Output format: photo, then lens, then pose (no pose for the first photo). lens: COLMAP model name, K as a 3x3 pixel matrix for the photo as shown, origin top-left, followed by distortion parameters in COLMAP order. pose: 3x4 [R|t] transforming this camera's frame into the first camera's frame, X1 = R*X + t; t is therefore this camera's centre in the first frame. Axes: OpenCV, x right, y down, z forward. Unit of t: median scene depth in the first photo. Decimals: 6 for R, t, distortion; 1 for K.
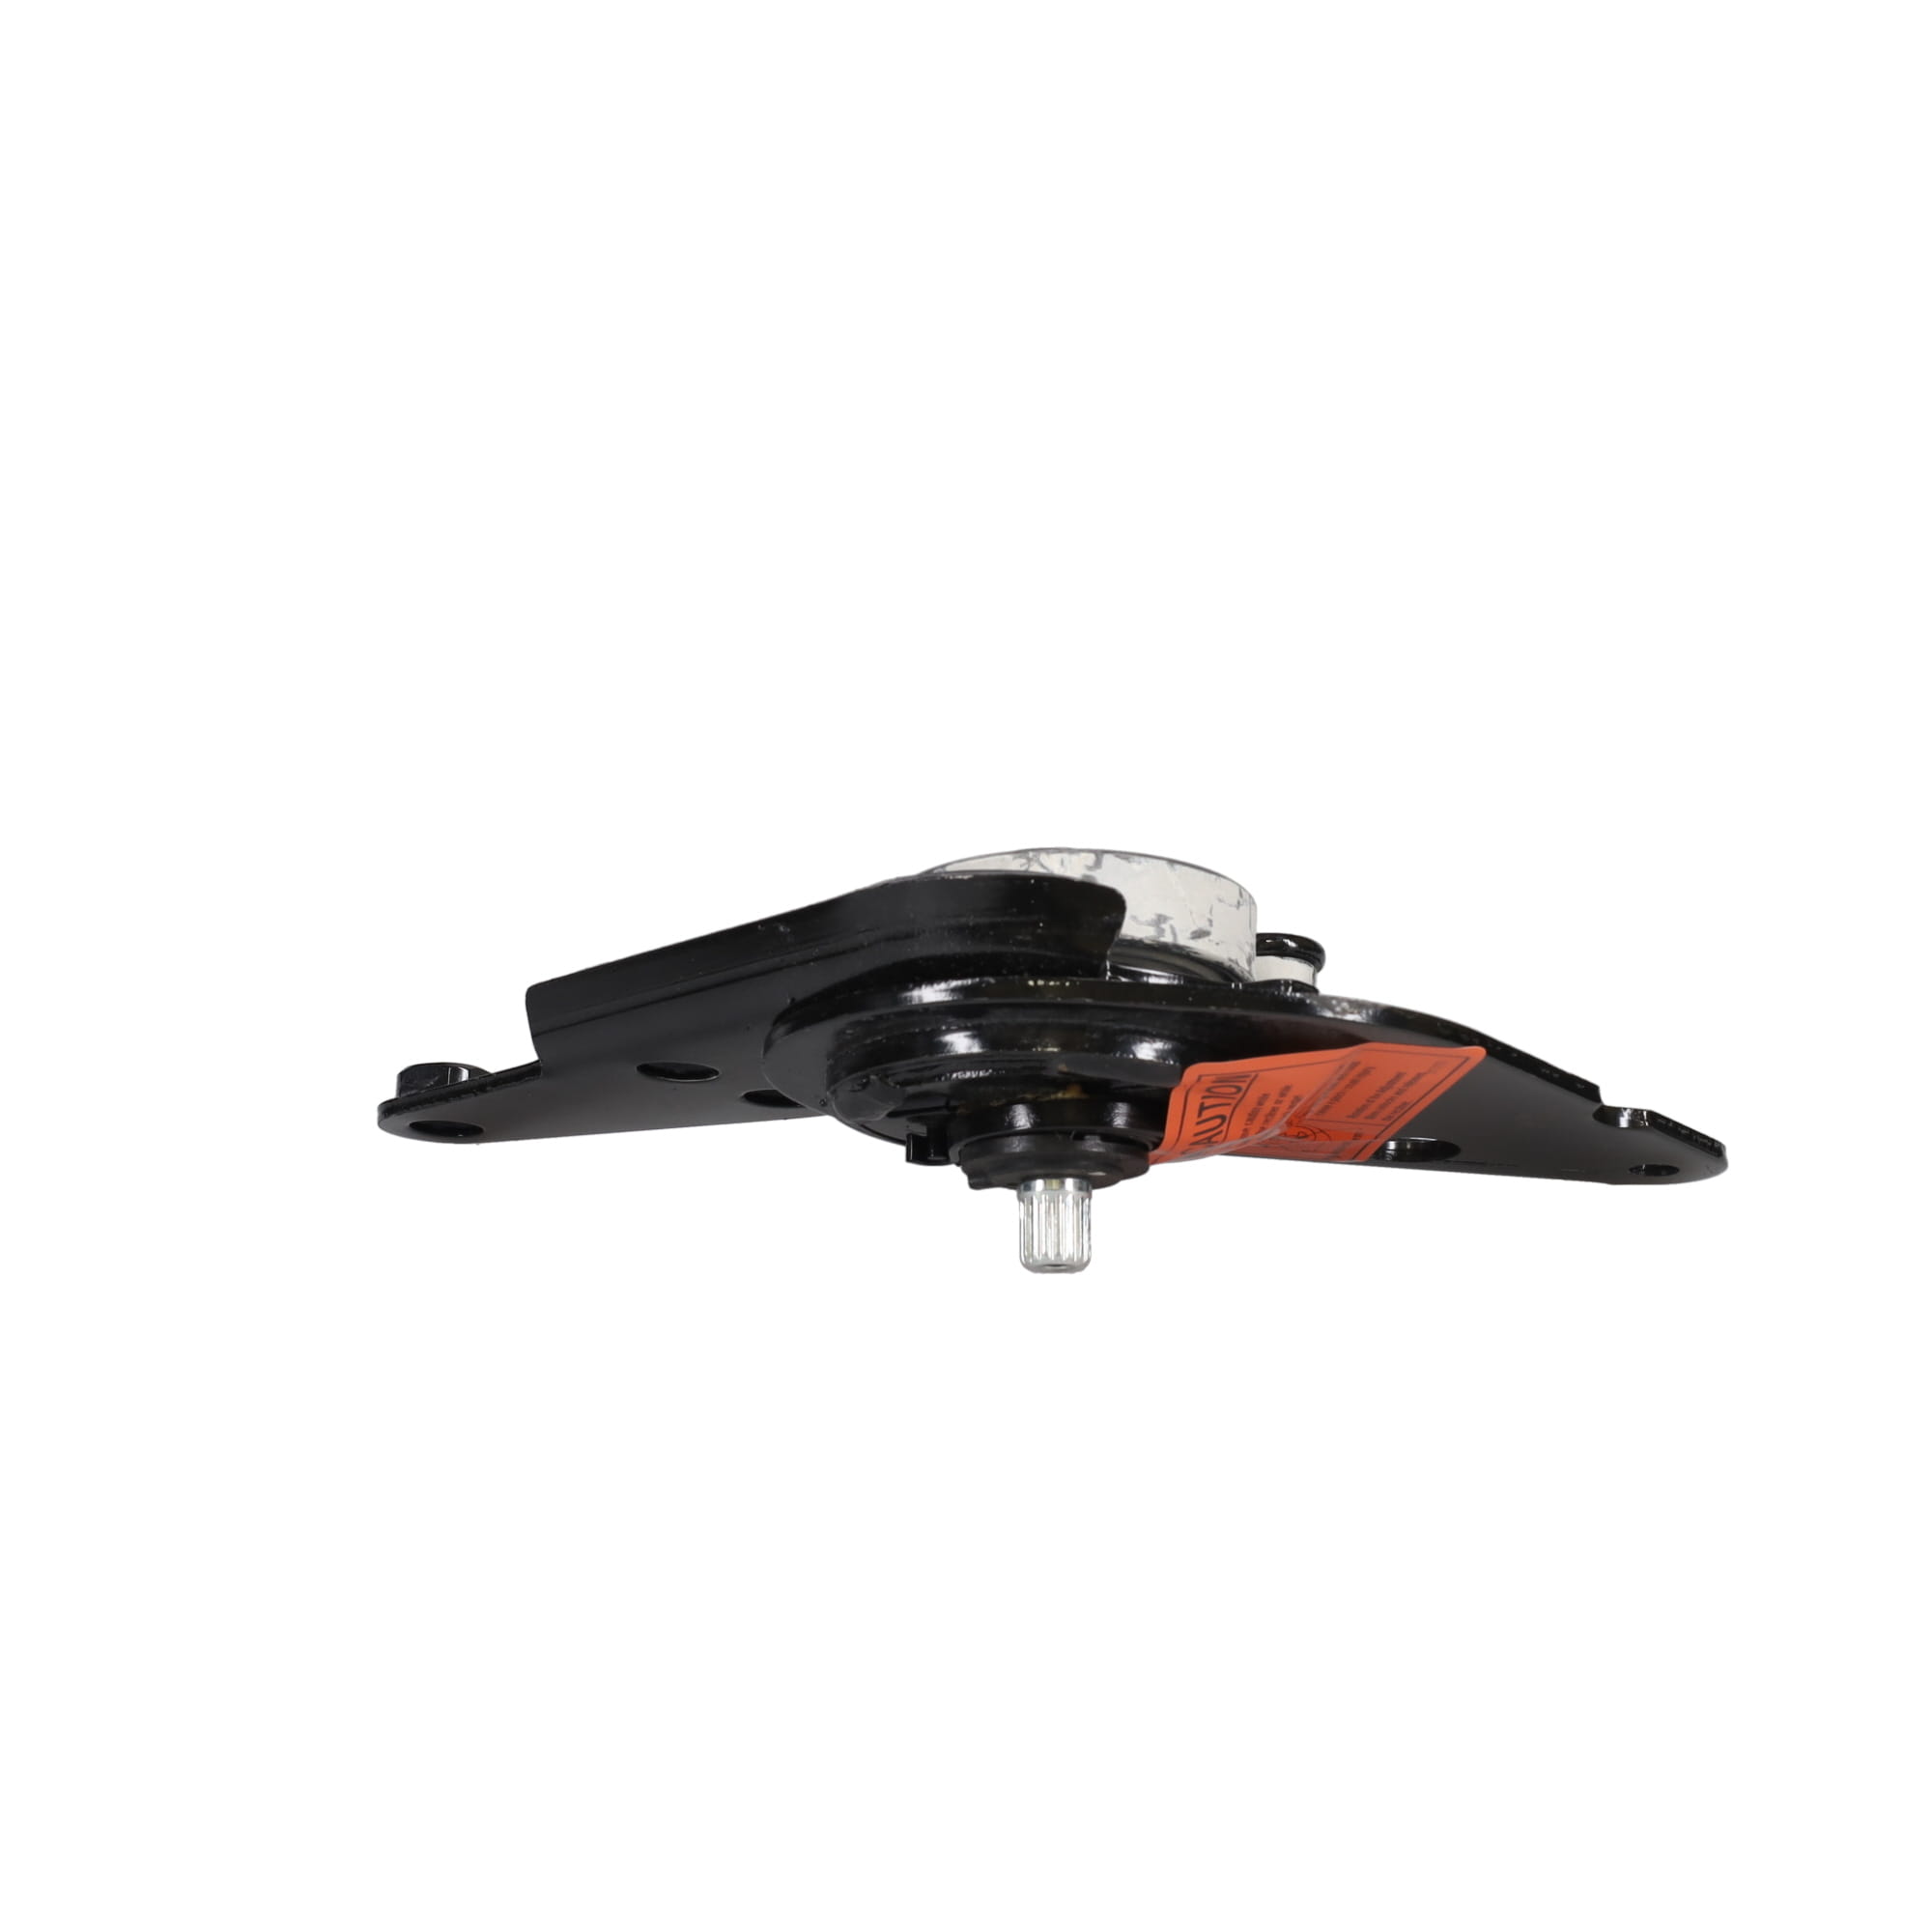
lens RADIAL K [[2567.0, 0, 966.0], [0, 2567.0, 966.0], [0, 0, 1]] dist [0.169543, 0.003482]
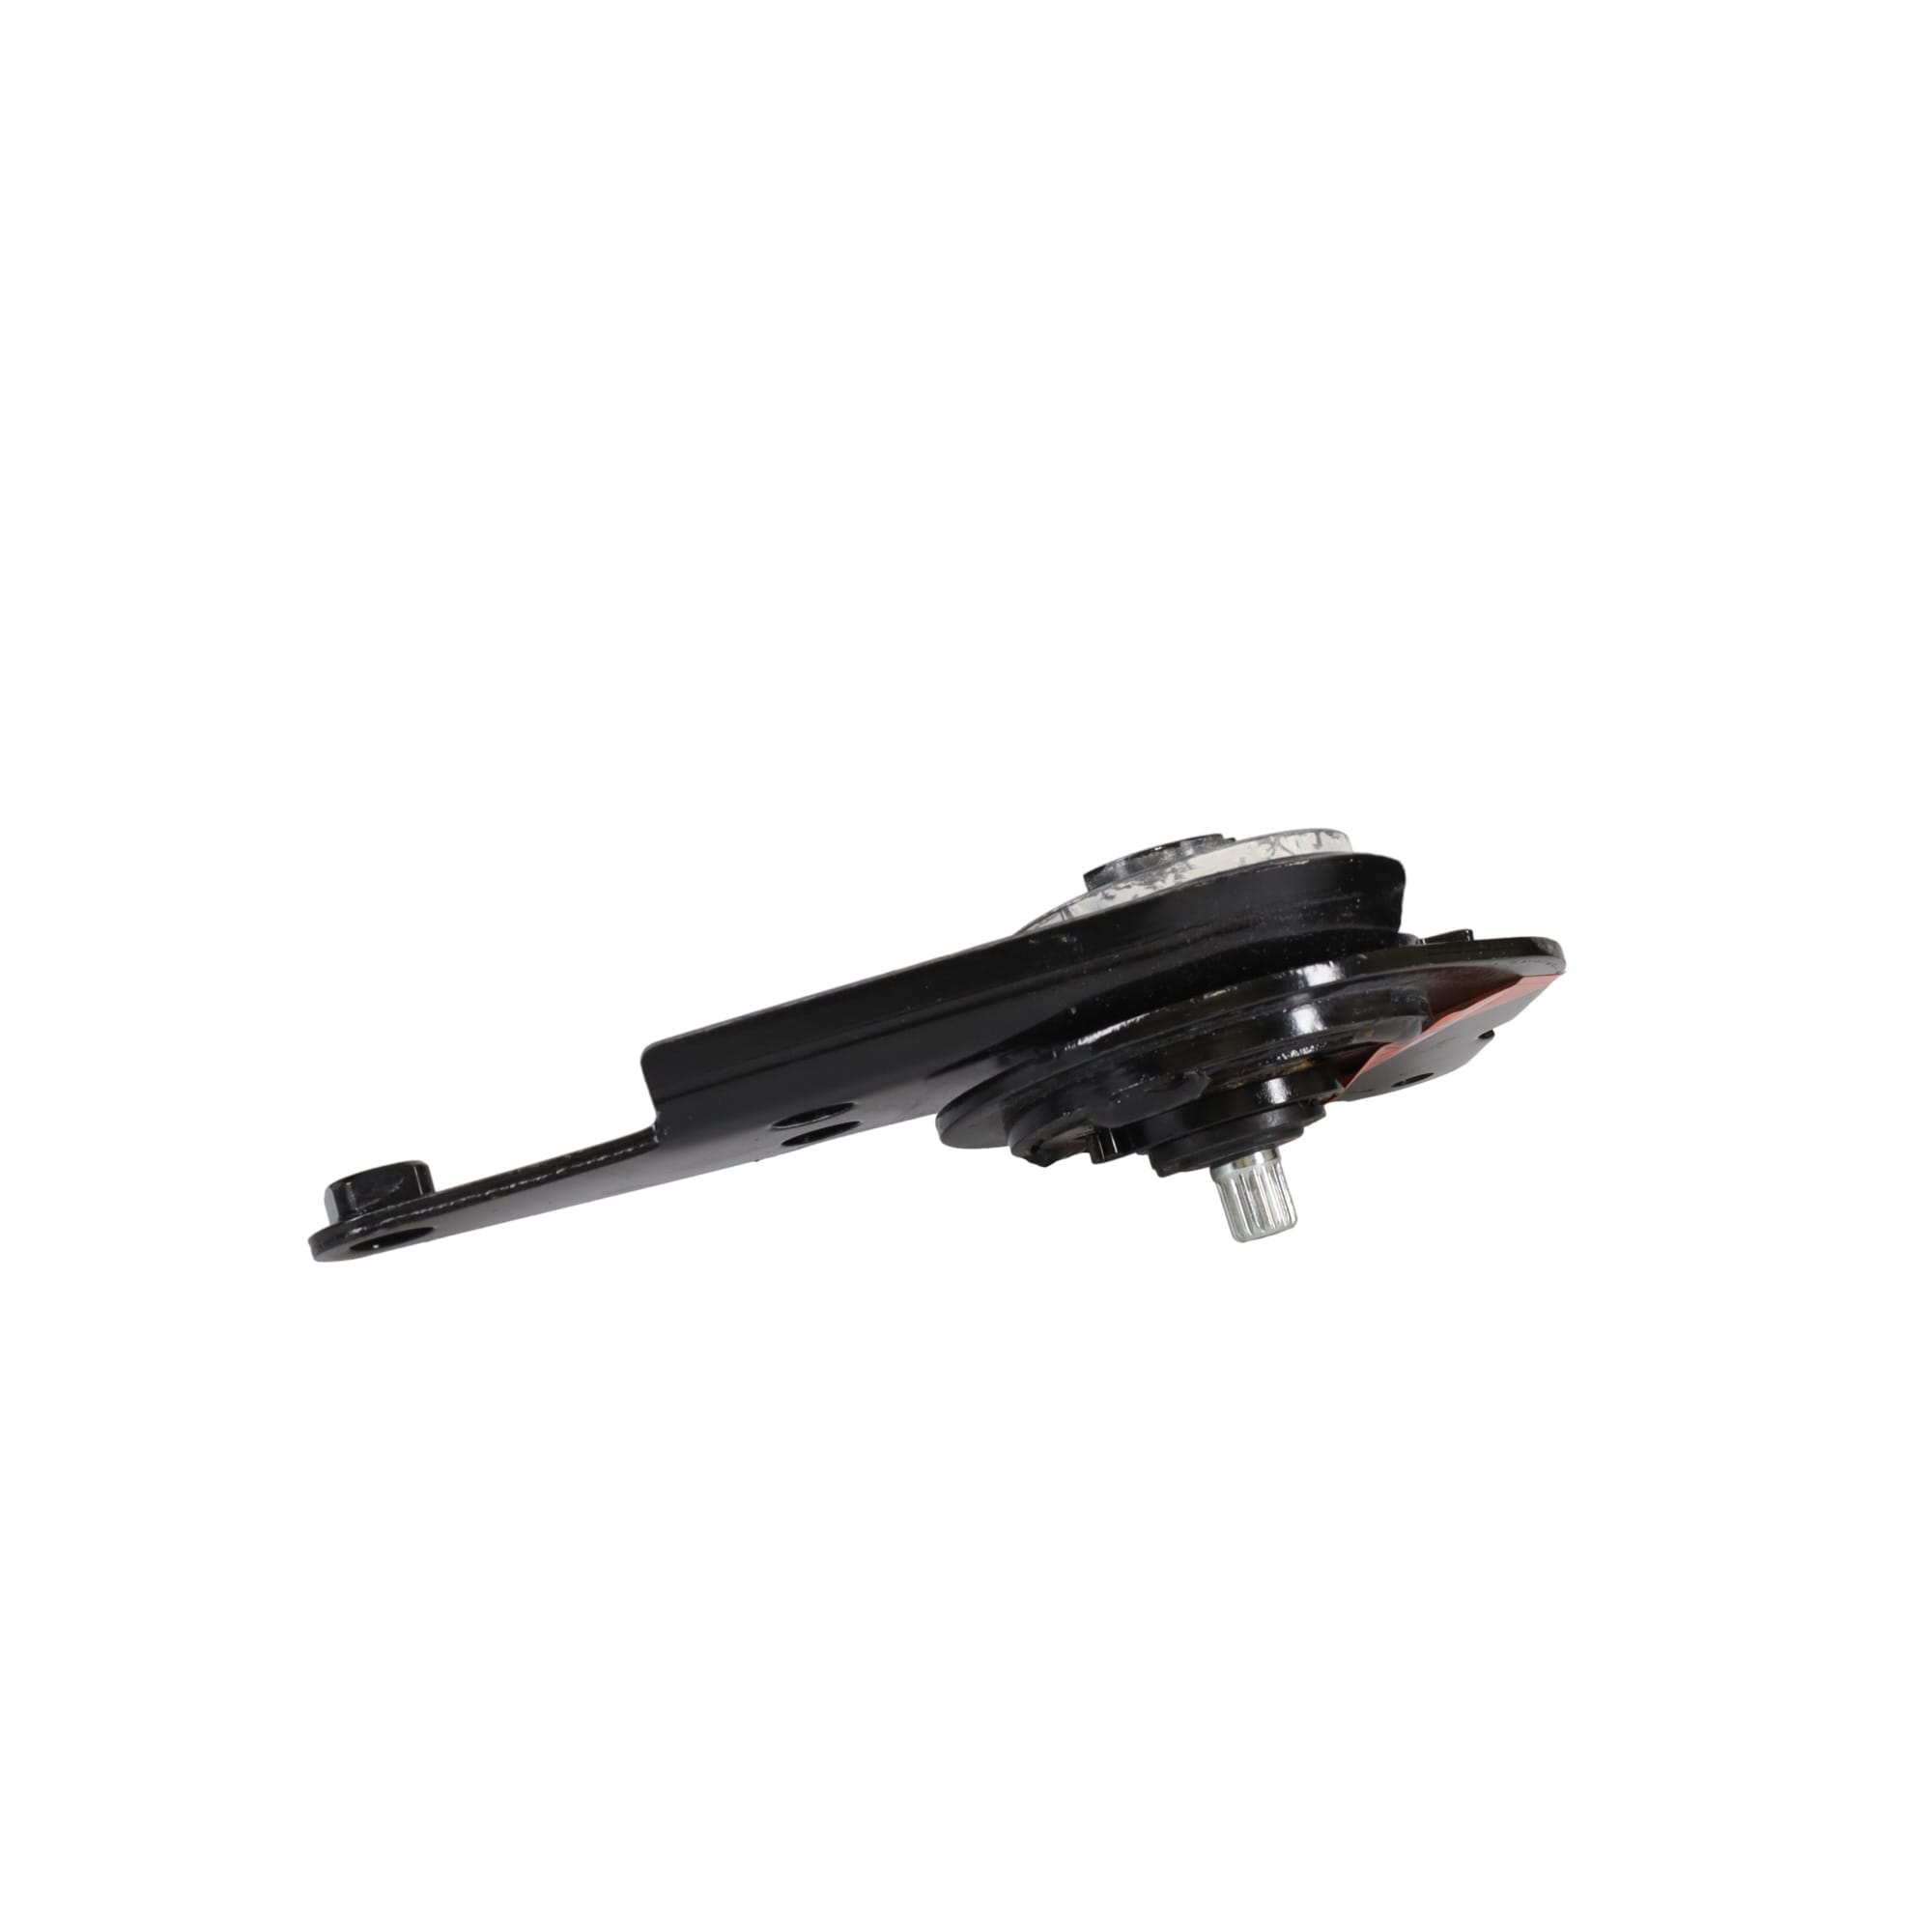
lens RADIAL K [[2567.0, 0, 966.0], [0, 2567.0, 966.0], [0, 0, 1]] dist [0.169543, 0.003482]
pose [[0.728081, -0.117571, 0.675333, -0.784614], [0.117556, 0.992002, 0.045963, -0.055578], [-0.675336, 0.045924, 0.736079, 0.322930]]
